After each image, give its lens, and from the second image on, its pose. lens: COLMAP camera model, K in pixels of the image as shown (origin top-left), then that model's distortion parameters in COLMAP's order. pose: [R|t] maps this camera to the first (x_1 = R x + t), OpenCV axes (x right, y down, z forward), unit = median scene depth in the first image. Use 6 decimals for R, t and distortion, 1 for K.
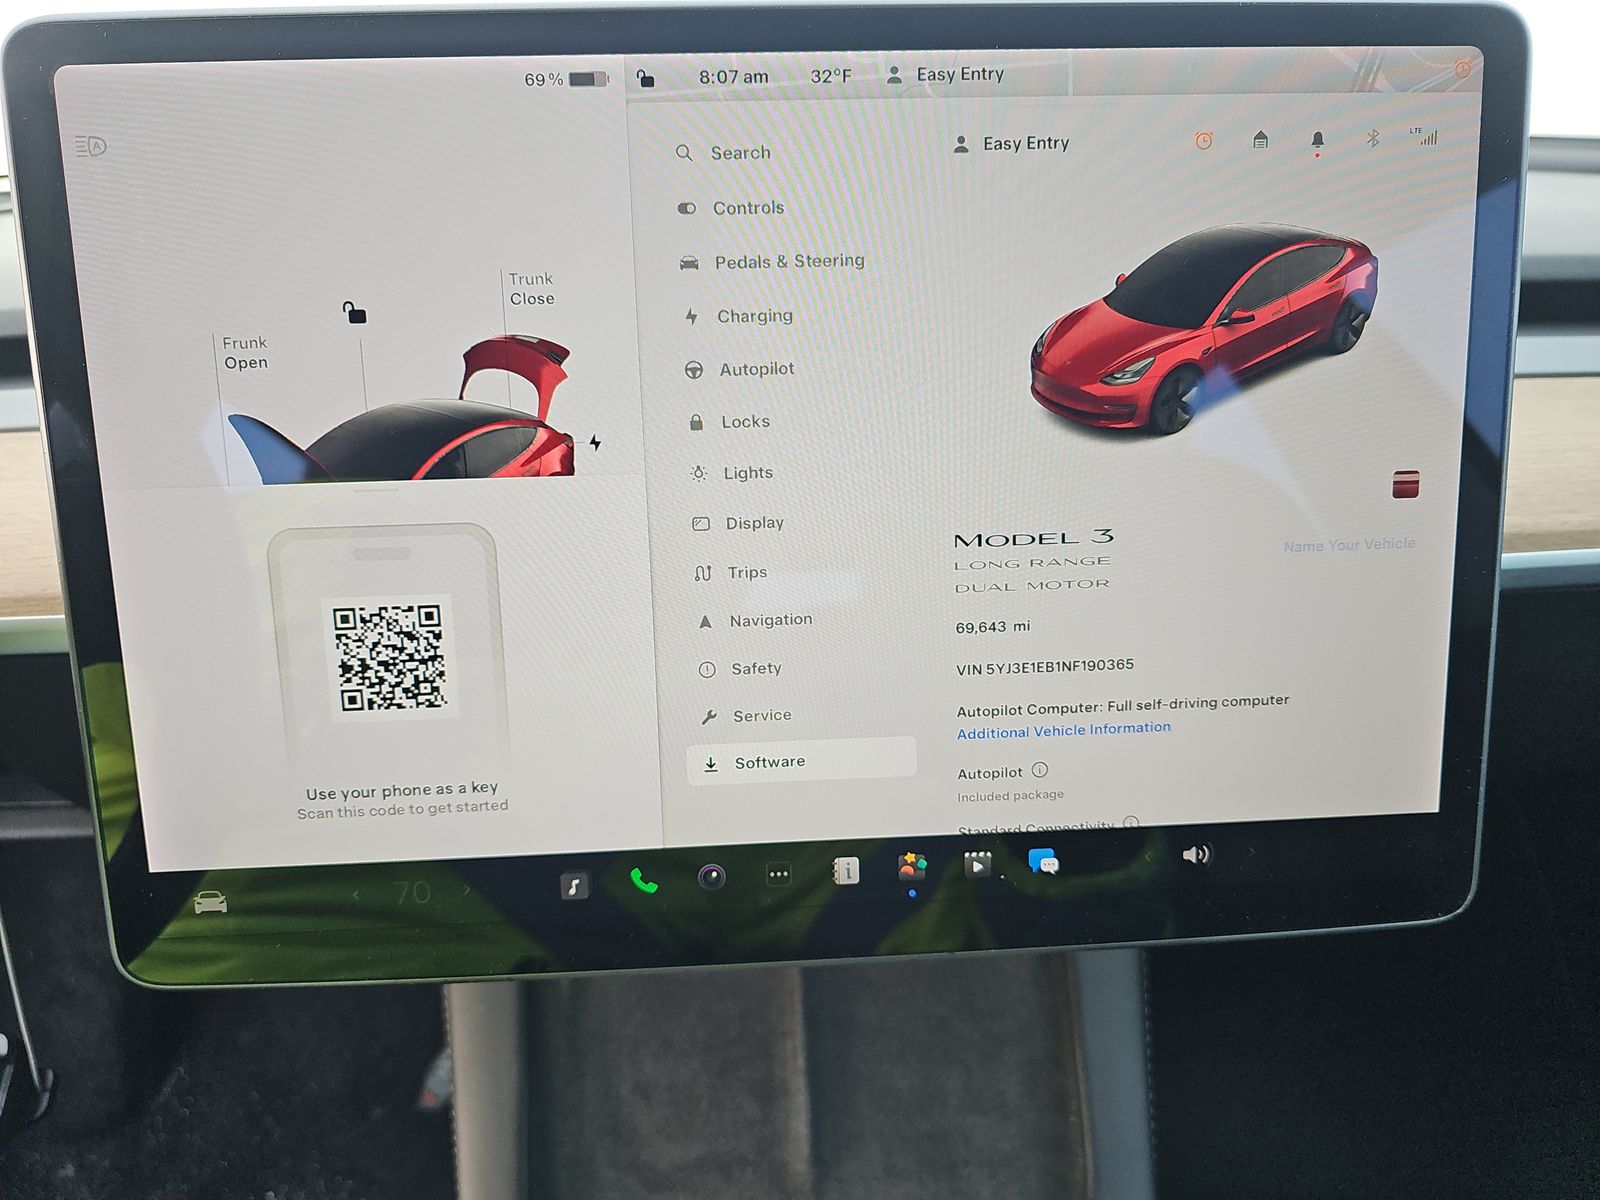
lens RADIAL K [[1074.7, 0, 800.0], [0, 1074.7, 600.0], [0, 0, 1]] dist [0.027179, -0.031475]
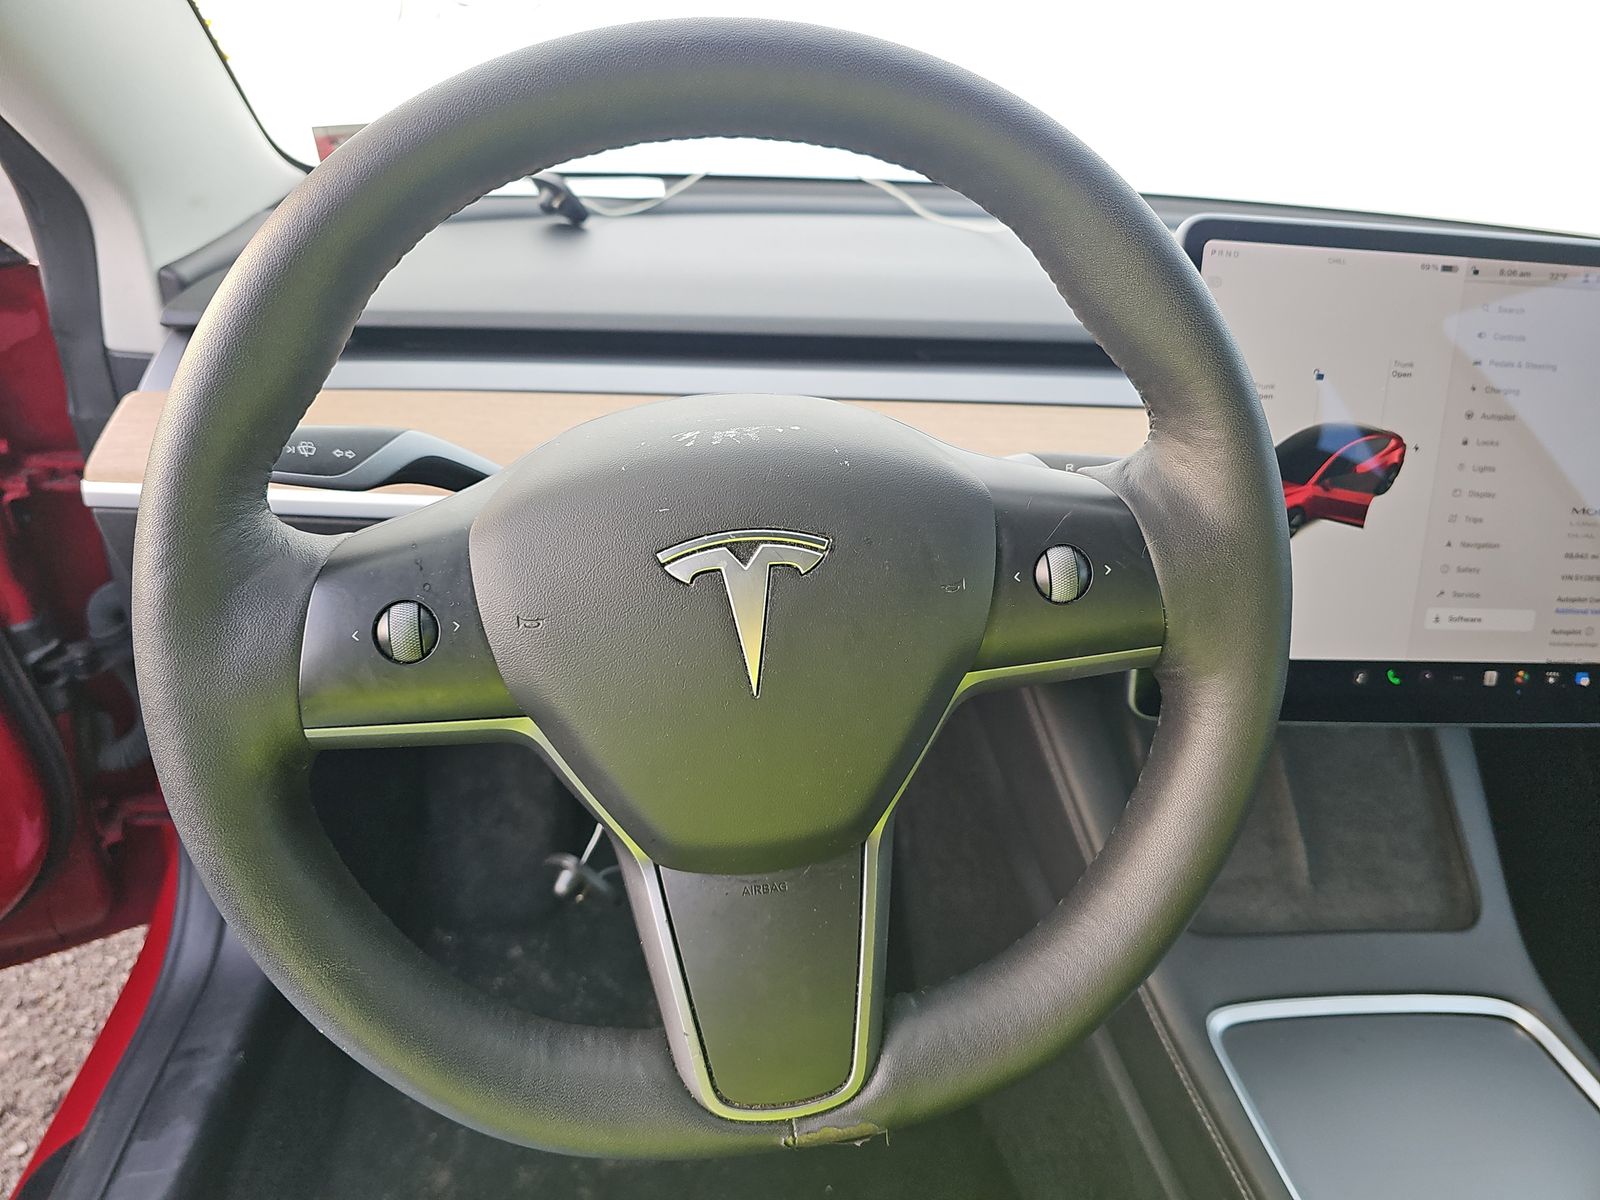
lens RADIAL K [[1078.0, 0, 796.3], [0, 1078.0, 585.4], [0, 0, 1]] dist [-0.004708, -0.002092]
pose [[0.994245, 0.061567, 0.087668, -1.365032], [-0.064236, 0.997543, 0.027951, 0.111585], [-0.085731, -0.033422, 0.995758, -0.799393]]
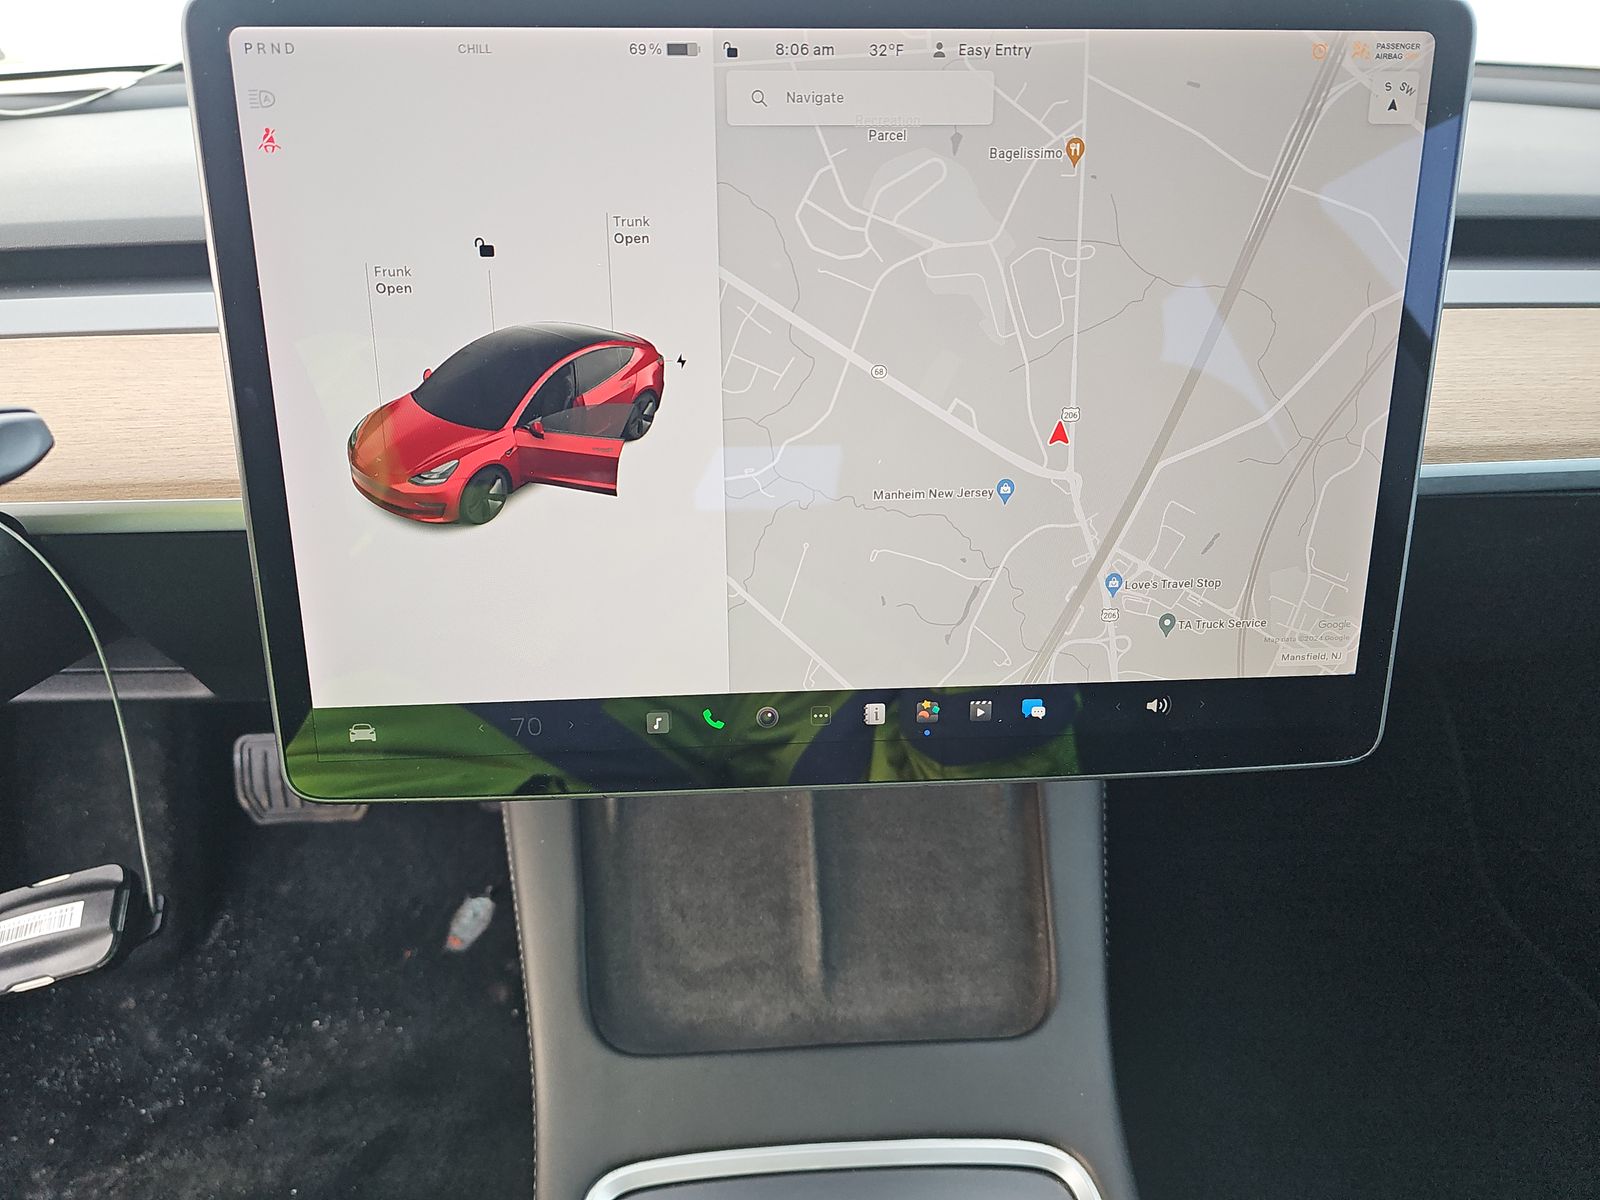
lens RADIAL K [[1061.3, 0, 776.8], [0, 1061.3, 603.2], [0, 0, 1]] dist [0.059896, -0.055681]
pose [[0.999817, 0.013605, 0.013446, -0.088574], [-0.014821, 0.995377, 0.094897, 0.009144], [-0.012093, -0.095079, 0.995396, -0.208292]]
